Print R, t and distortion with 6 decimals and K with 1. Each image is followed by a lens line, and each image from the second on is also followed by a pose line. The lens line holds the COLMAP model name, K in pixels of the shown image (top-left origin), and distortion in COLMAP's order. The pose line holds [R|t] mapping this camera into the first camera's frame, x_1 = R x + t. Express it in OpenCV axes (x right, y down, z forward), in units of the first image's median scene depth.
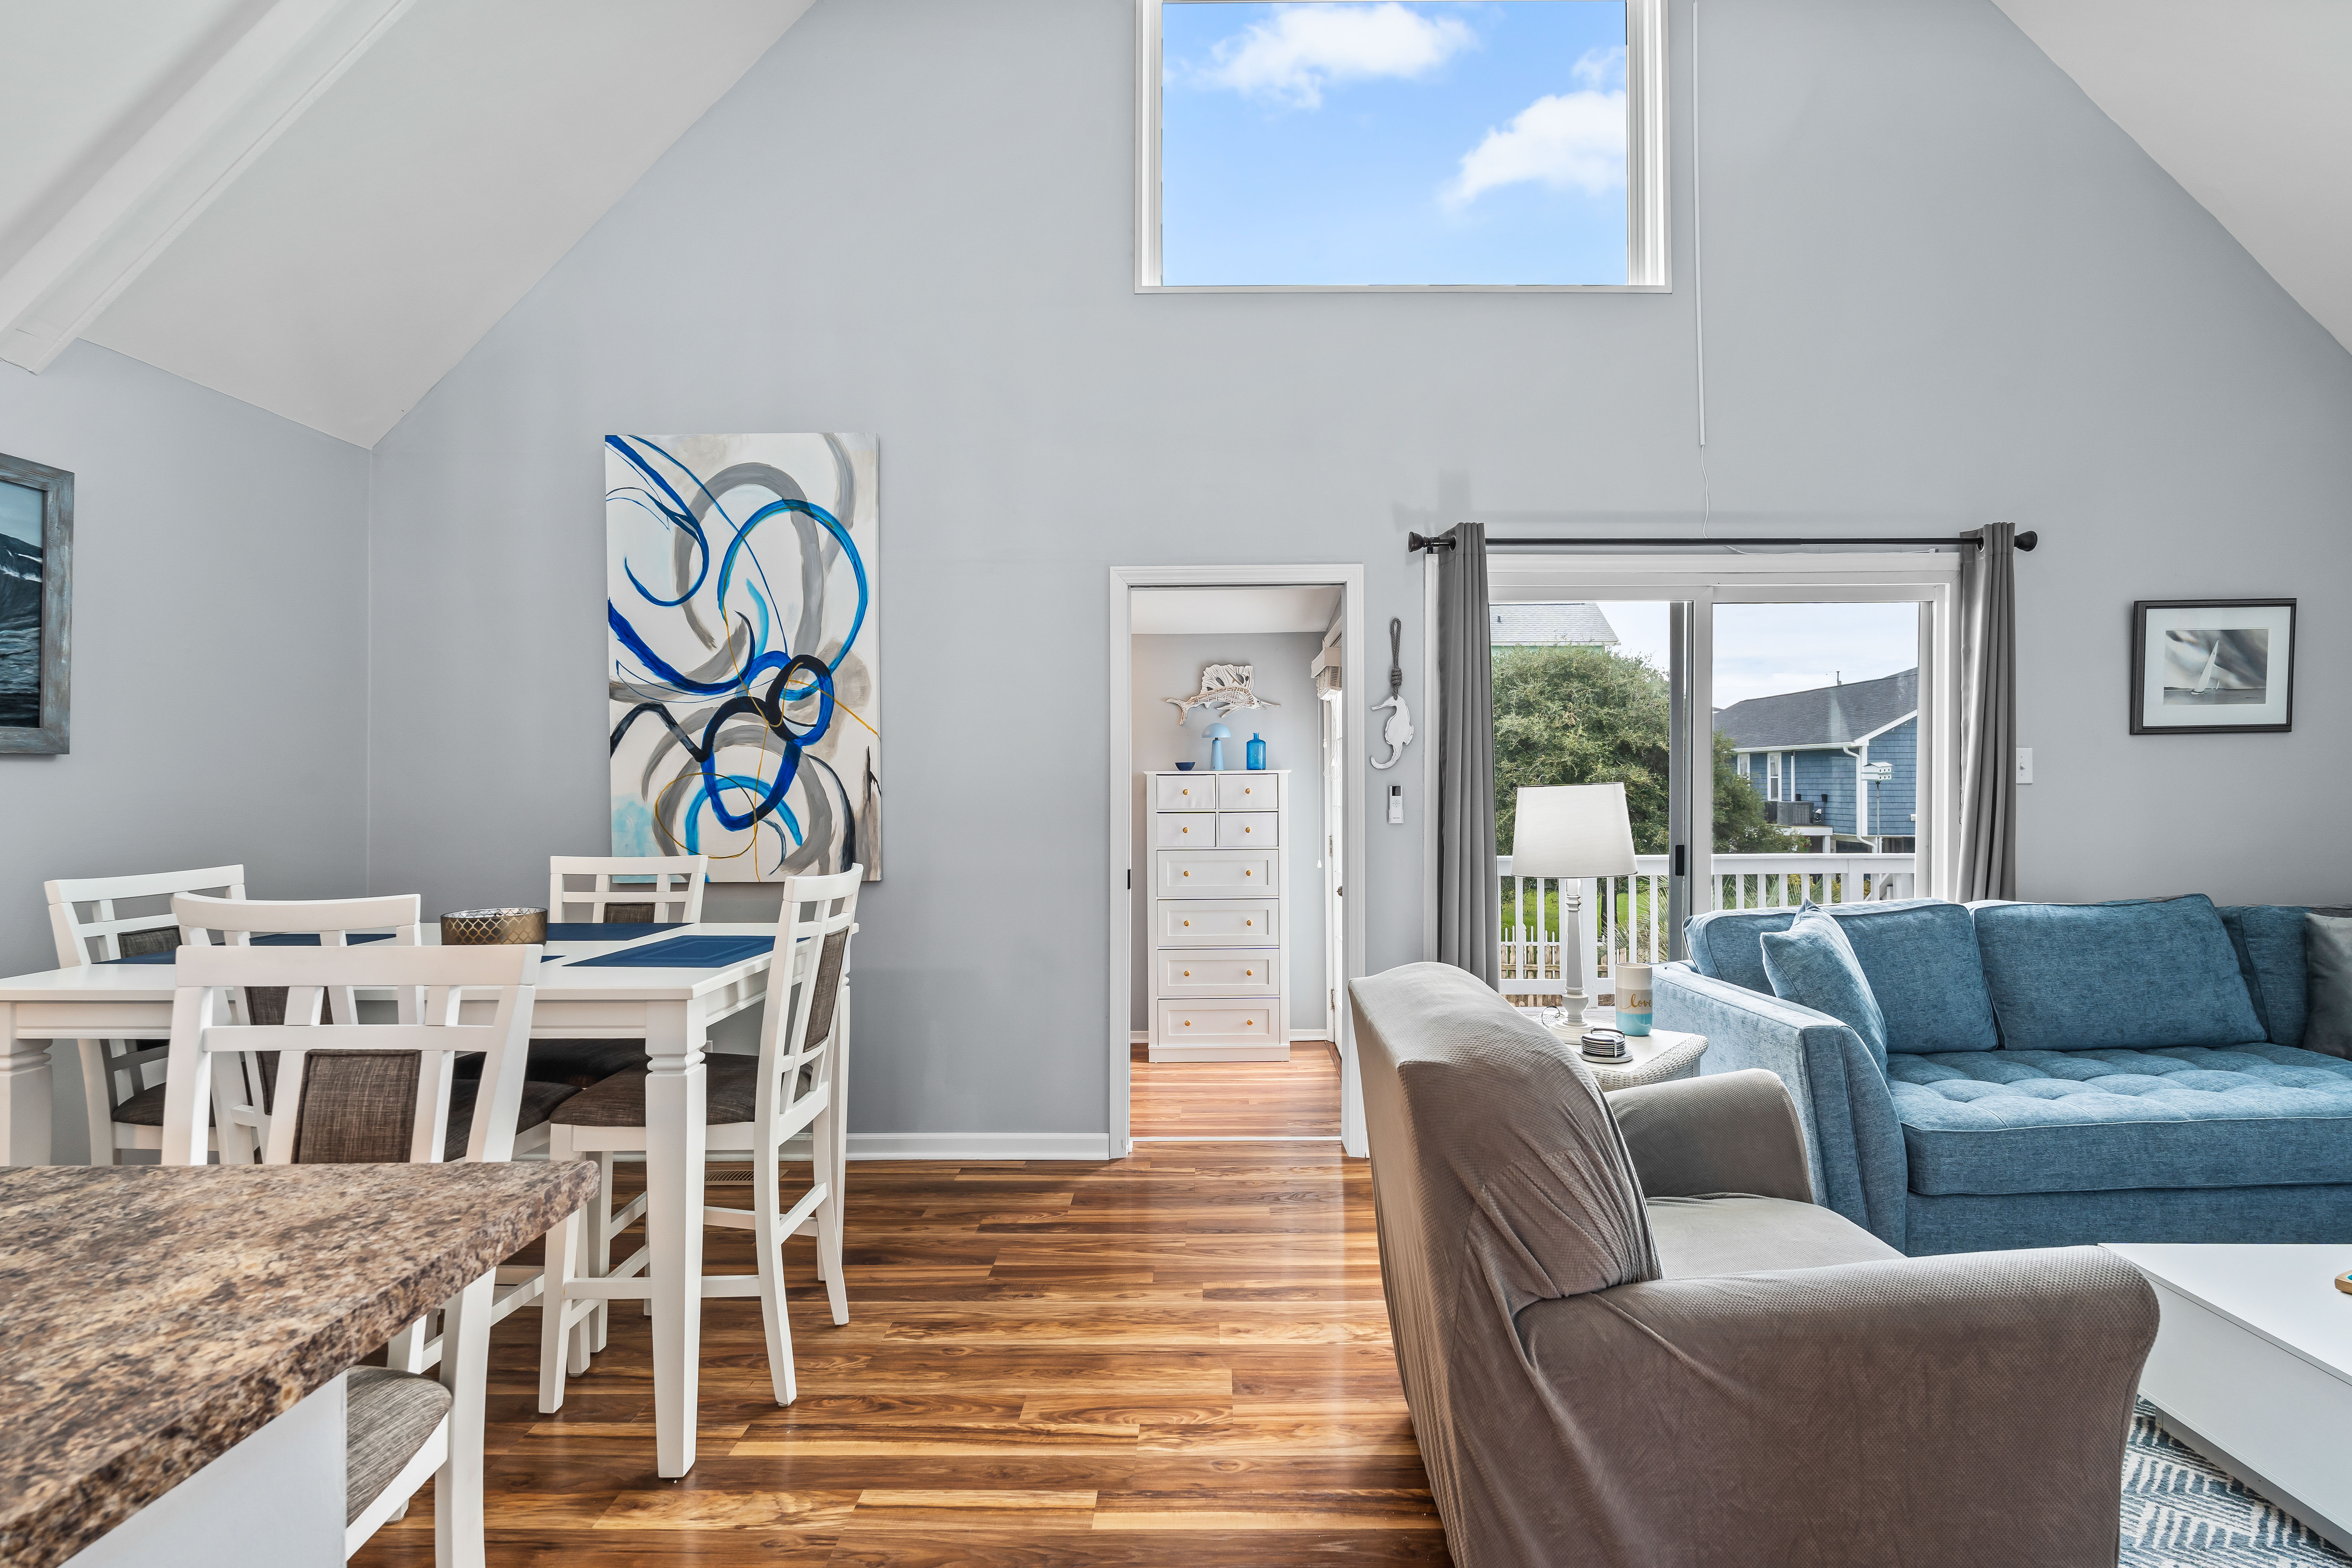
lens RADIAL K [[1079.8, 0, 1203.6], [0, 1079.8, 773.9], [0, 0, 1]] dist [-0.003164, -0.000151]
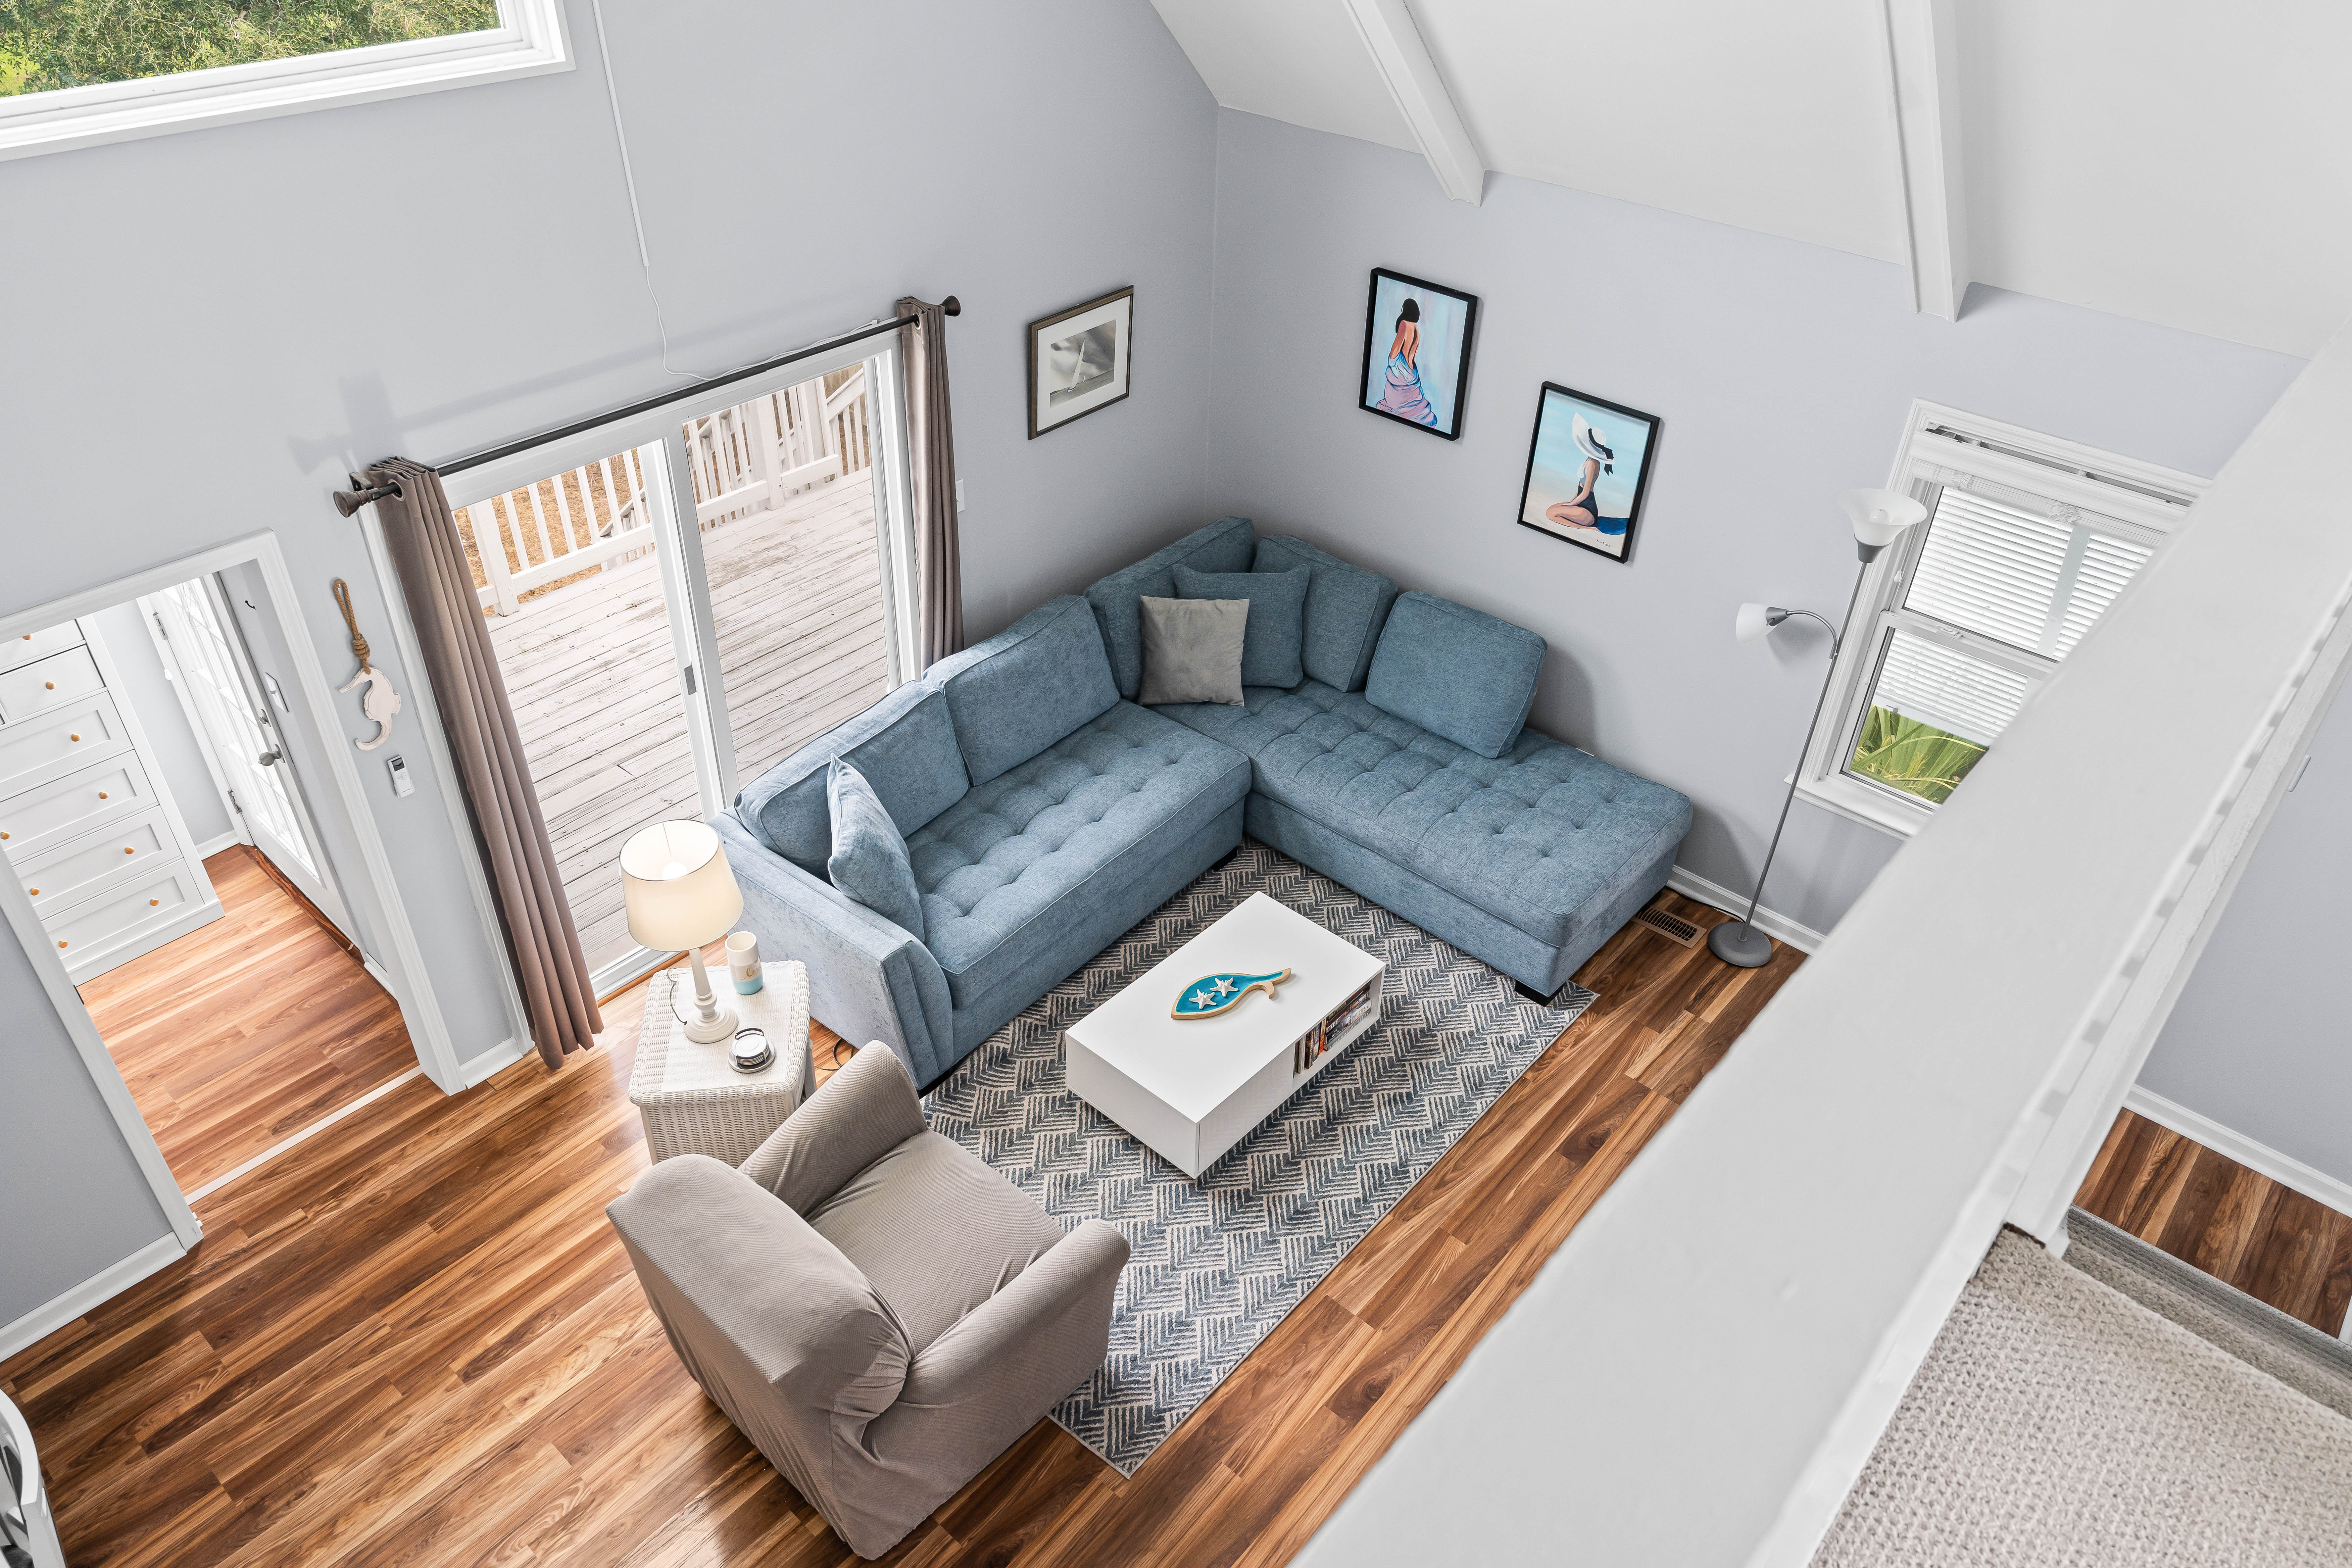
lens RADIAL K [[1568.8, 0, 1175.1], [0, 1568.8, 791.9], [0, 0, 1]] dist [-0.000393, 0.002950]
pose [[0.659242, -0.429676, 0.617073, -0.183083], [-0.027743, 0.806193, 0.591002, -0.701846], [-0.751419, -0.406732, 0.519556, -0.088942]]
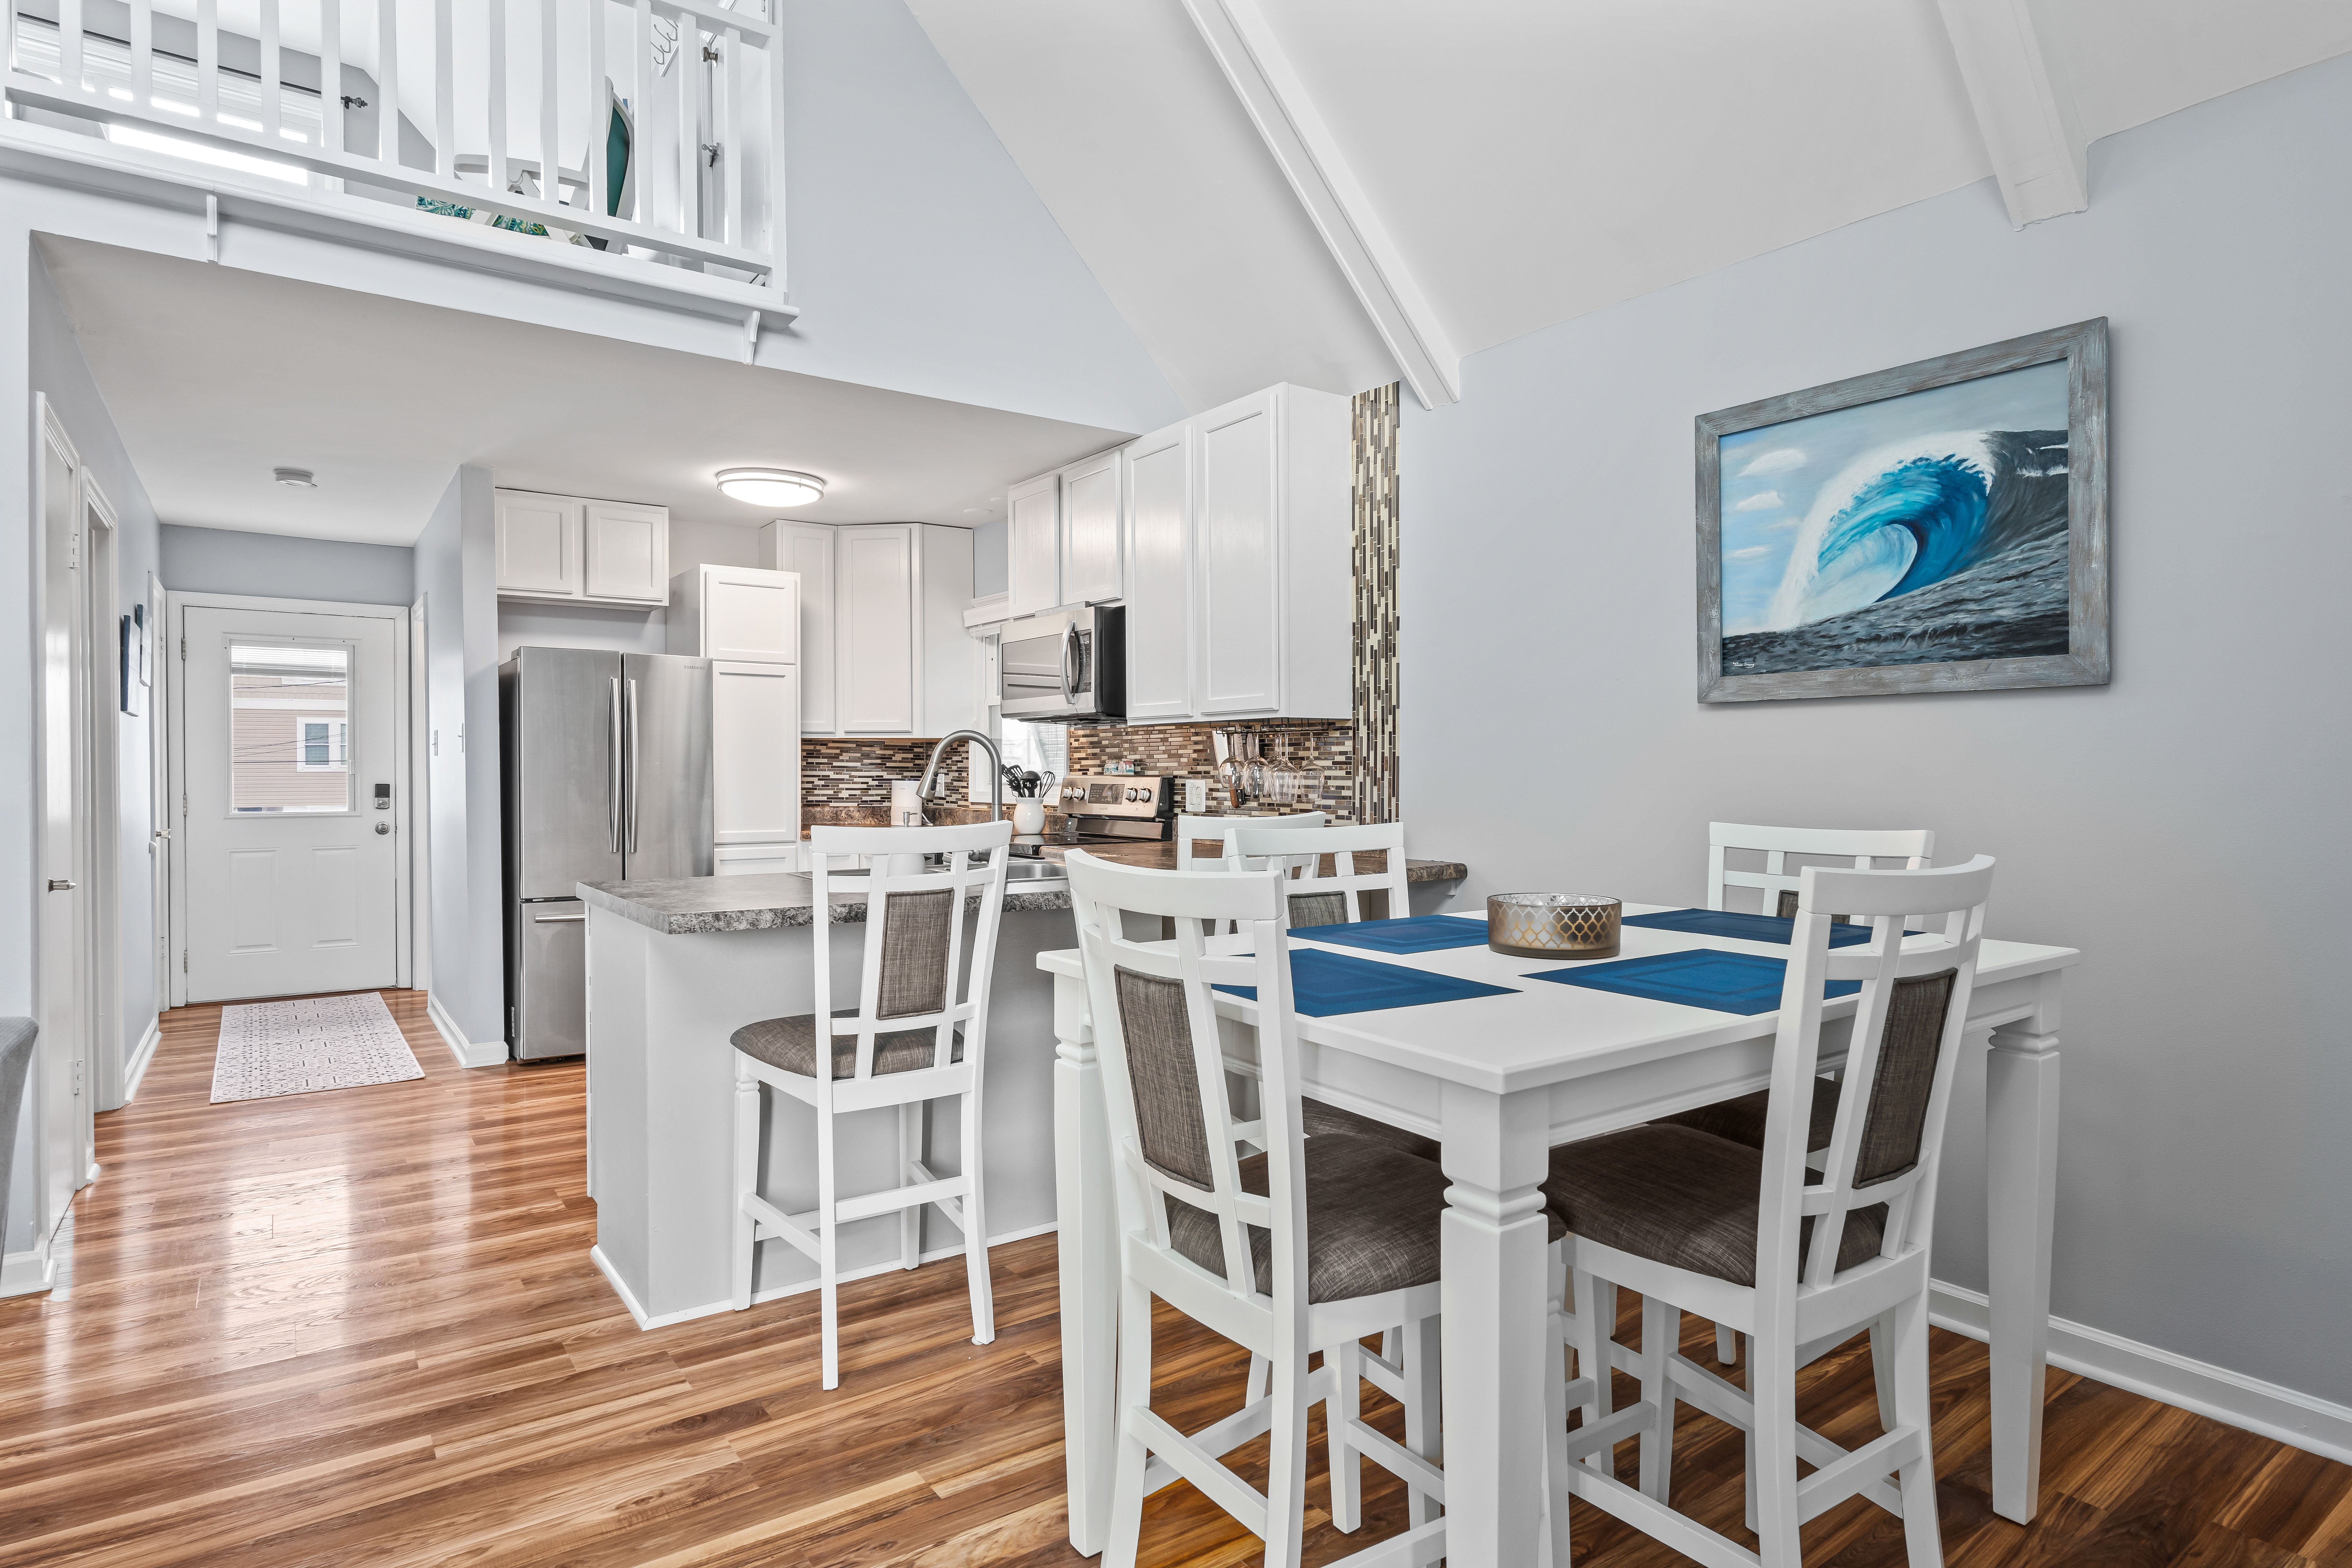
lens RADIAL K [[1264.1, 0, 1176.0], [0, 1264.1, 784.0], [0, 0, 1]] dist [-0.002734, -0.001145]
pose [[-0.811134, 0.011583, -0.584745, 0.009577], [0.007719, 0.999929, 0.009100, 0.029520], [0.584809, 0.002867, -0.811166, 1.000972]]
